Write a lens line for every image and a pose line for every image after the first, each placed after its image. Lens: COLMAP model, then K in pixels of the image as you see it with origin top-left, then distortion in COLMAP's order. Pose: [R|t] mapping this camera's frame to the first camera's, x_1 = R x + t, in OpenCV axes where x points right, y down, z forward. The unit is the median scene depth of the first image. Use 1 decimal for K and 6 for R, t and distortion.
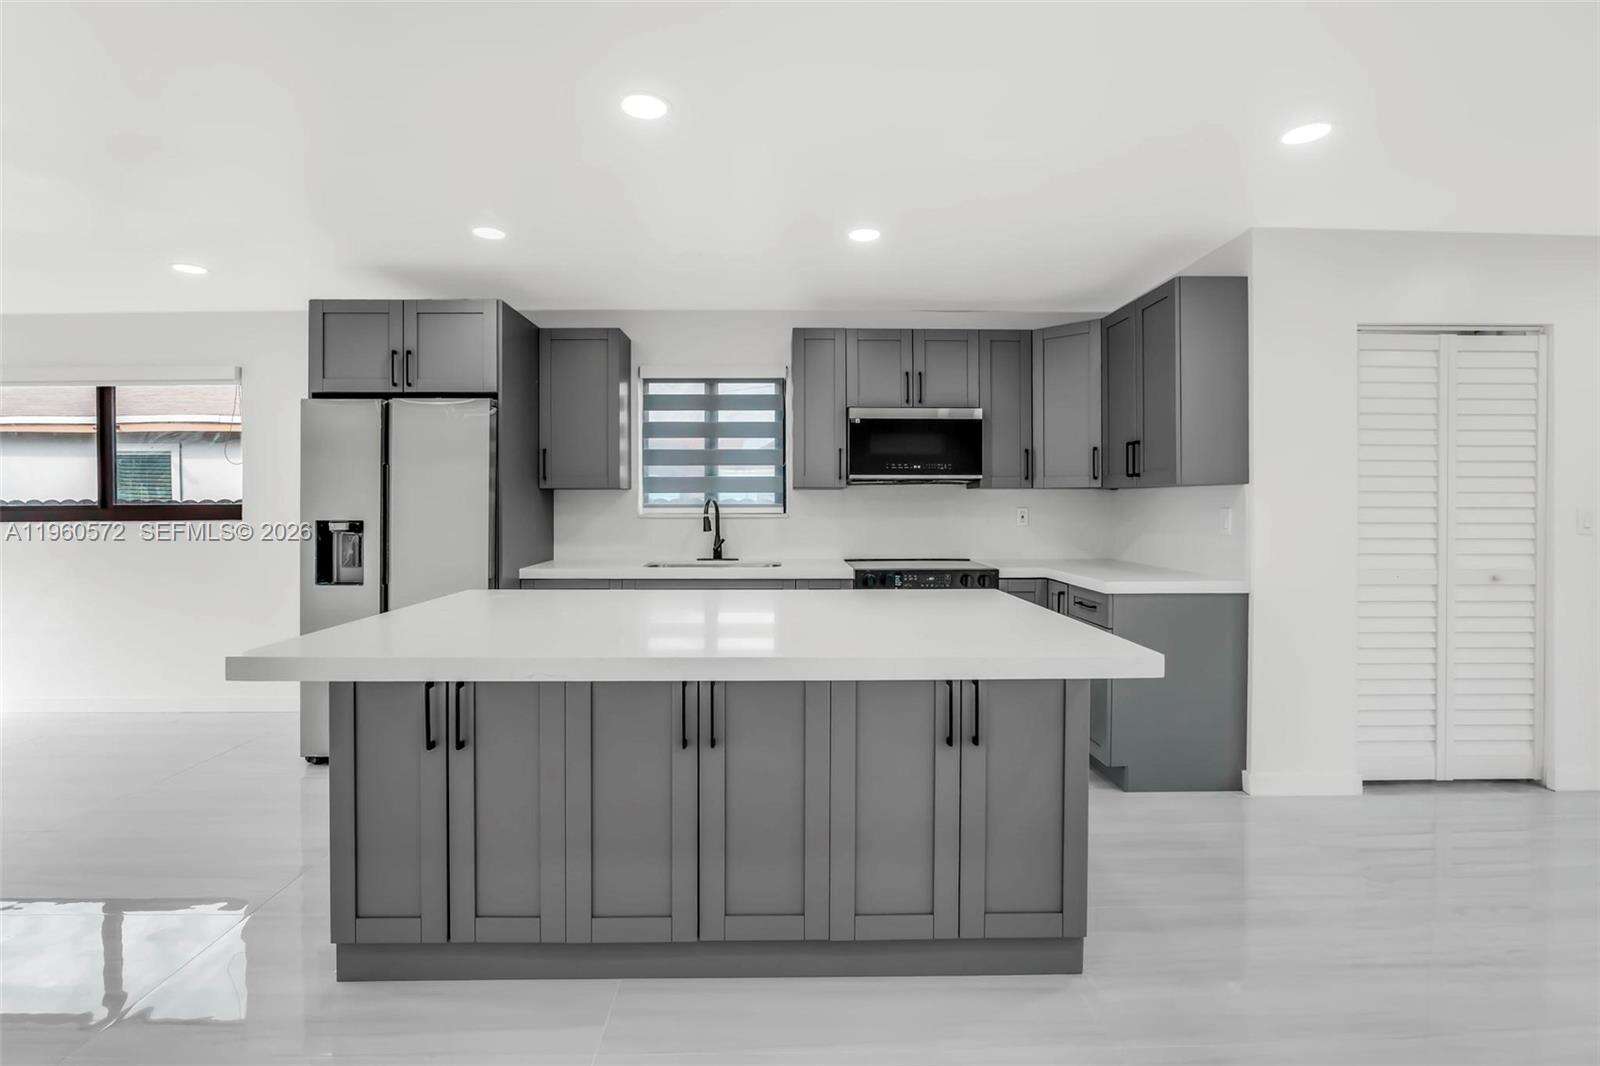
lens RADIAL K [[754.5, 0, 805.5], [0, 754.5, 504.4], [0, 0, 1]] dist [-0.017791, 0.000175]
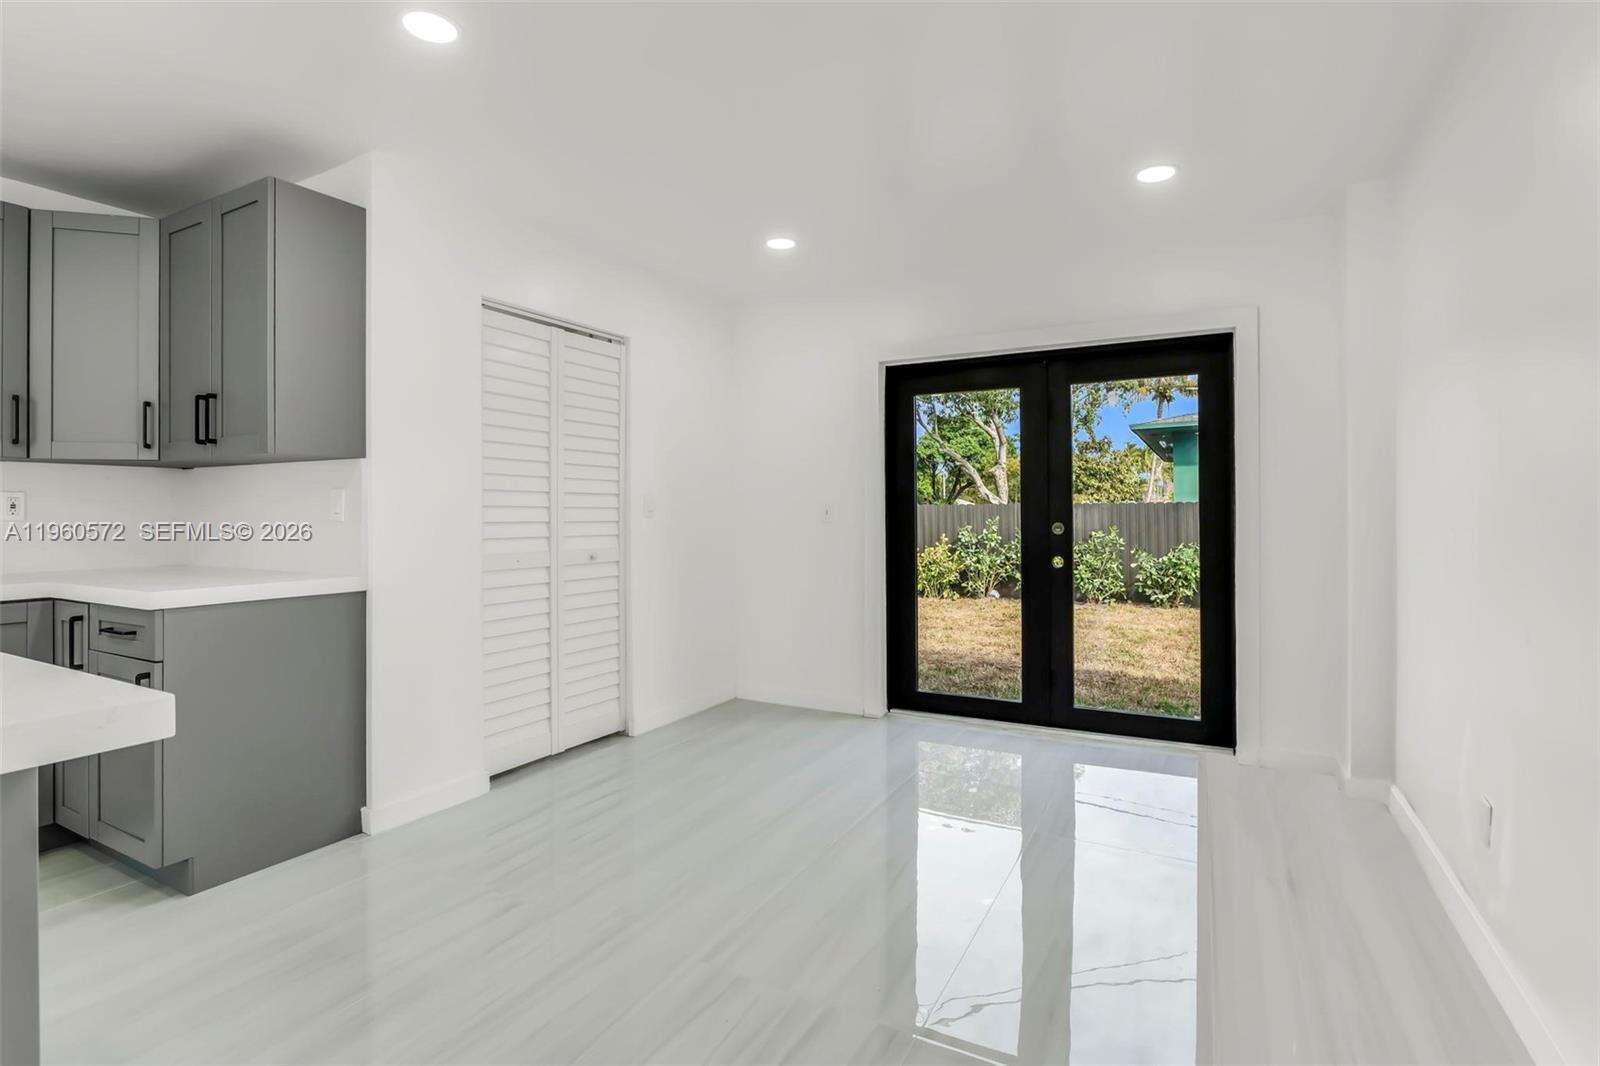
lens RADIAL K [[754.5, 0, 802.0], [0, 754.5, 517.0], [0, 0, 1]] dist [-0.017791, 0.000175]
pose [[0.498482, -0.004987, 0.866886, 0.102897], [0.003318, 0.999987, 0.003845, 0.032060], [-0.866894, 0.000959, 0.498492, 0.154524]]
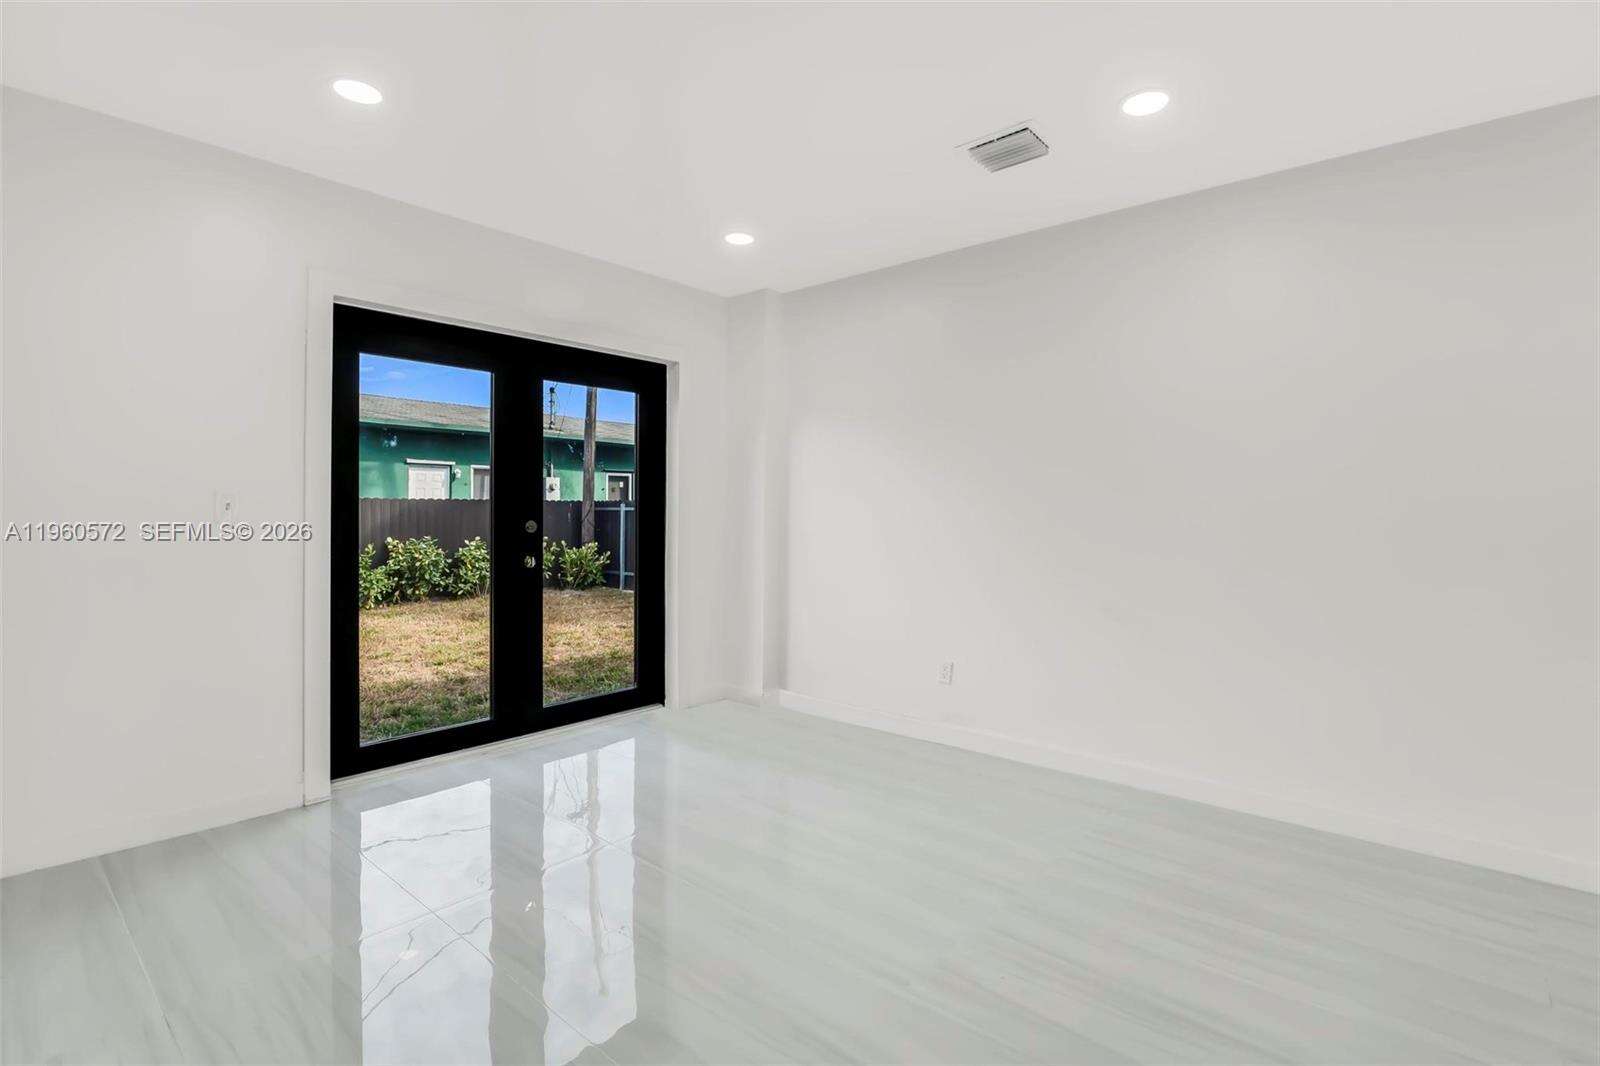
lens RADIAL K [[754.5, 0, 789.5], [0, 754.5, 521.7], [0, 0, 1]] dist [-0.017791, 0.000175]
pose [[-0.714277, -0.008214, 0.699815, 0.239085], [-0.002966, 0.999958, 0.008709, 0.037441], [-0.699856, 0.004145, -0.714271, 0.868940]]
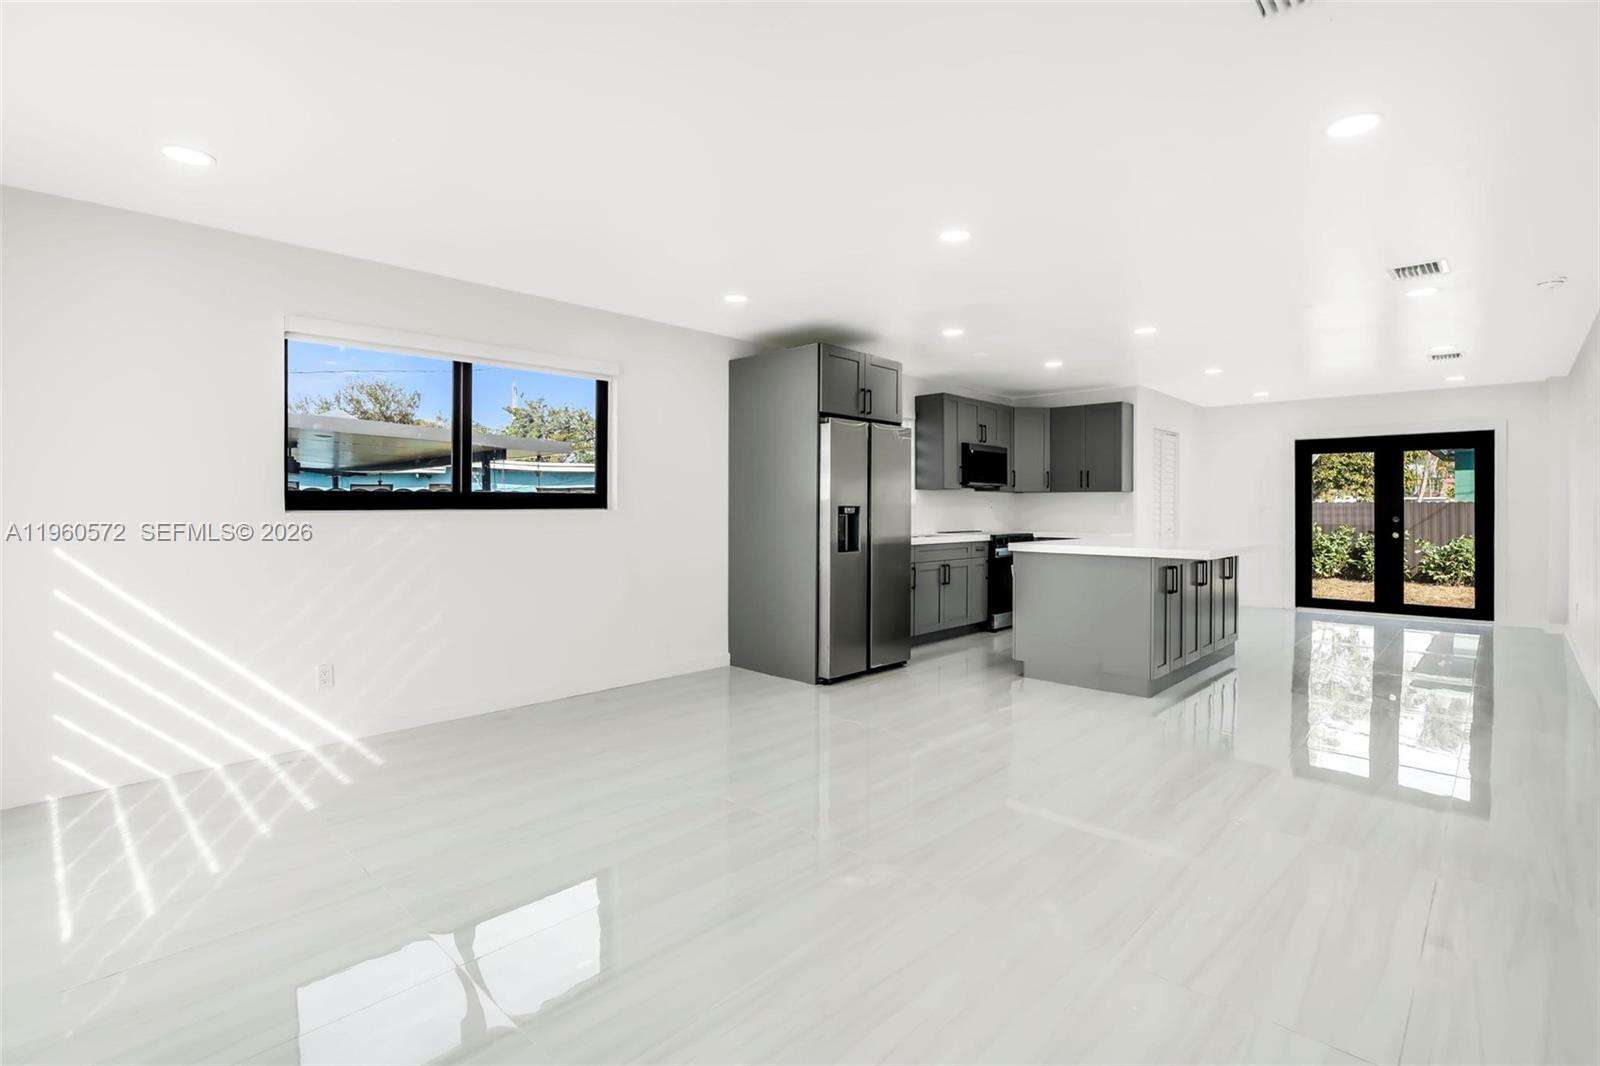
lens RADIAL K [[754.5, 0, 798.2], [0, 754.5, 509.1], [0, 0, 1]] dist [-0.017791, 0.000175]
pose [[0.704090, -0.000168, 0.710111, -1.658406], [-0.003748, 0.999985, 0.003954, 0.020484], [-0.710101, -0.005446, 0.704078, 0.069505]]
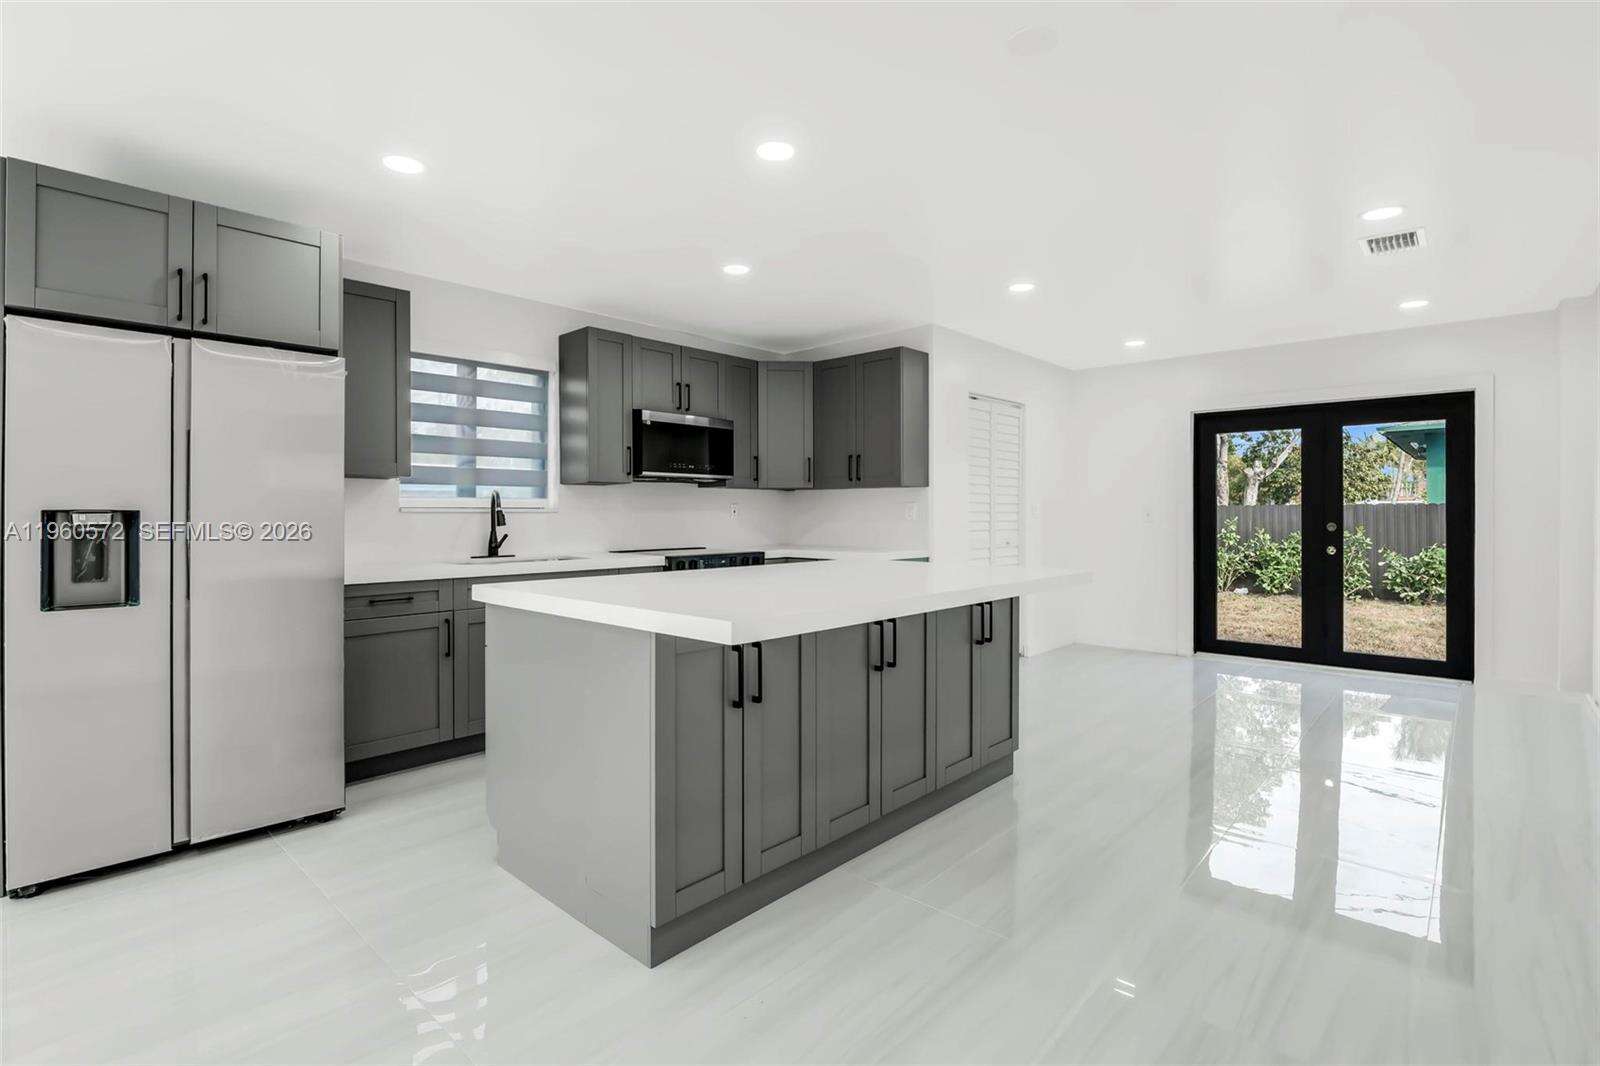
lens RADIAL K [[754.5, 0, 793.9], [0, 754.5, 519.2], [0, 0, 1]] dist [-0.017791, 0.000175]
pose [[0.693914, -0.006701, 0.720027, -0.656582], [0.001864, 0.999970, 0.007510, 0.024862], [-0.720056, -0.003869, 0.693906, 0.103099]]
